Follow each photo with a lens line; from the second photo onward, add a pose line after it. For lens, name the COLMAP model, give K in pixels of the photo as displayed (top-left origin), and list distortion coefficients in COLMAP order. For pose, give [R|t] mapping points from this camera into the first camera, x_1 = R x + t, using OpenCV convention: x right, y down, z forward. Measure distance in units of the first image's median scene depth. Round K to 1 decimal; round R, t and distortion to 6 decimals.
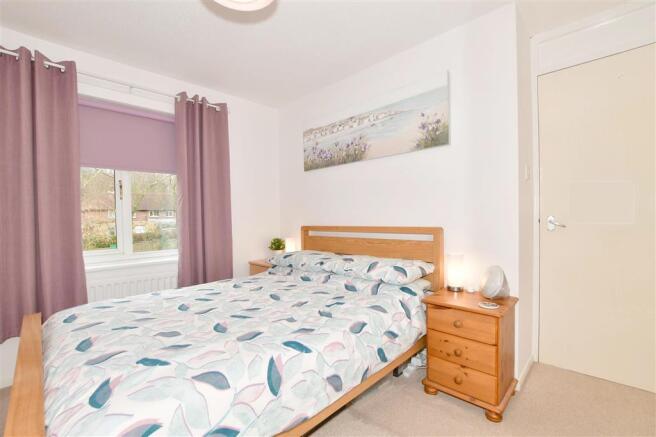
lens RADIAL K [[293.3, 0, 328.7], [0, 293.3, 221.8], [0, 0, 1]] dist [-0.014447, -0.000159]
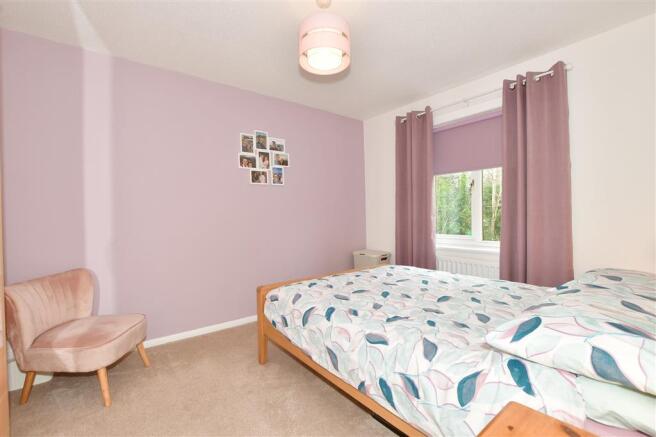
lens RADIAL K [[293.3, 0, 328.7], [0, 293.3, 221.8], [0, 0, 1]] dist [-0.014447, -0.000159]
pose [[-0.147980, 0.038702, -0.988233, 0.562790], [0.003997, 0.999249, 0.038535, -0.015780], [0.988982, 0.001753, -0.148023, 0.567954]]
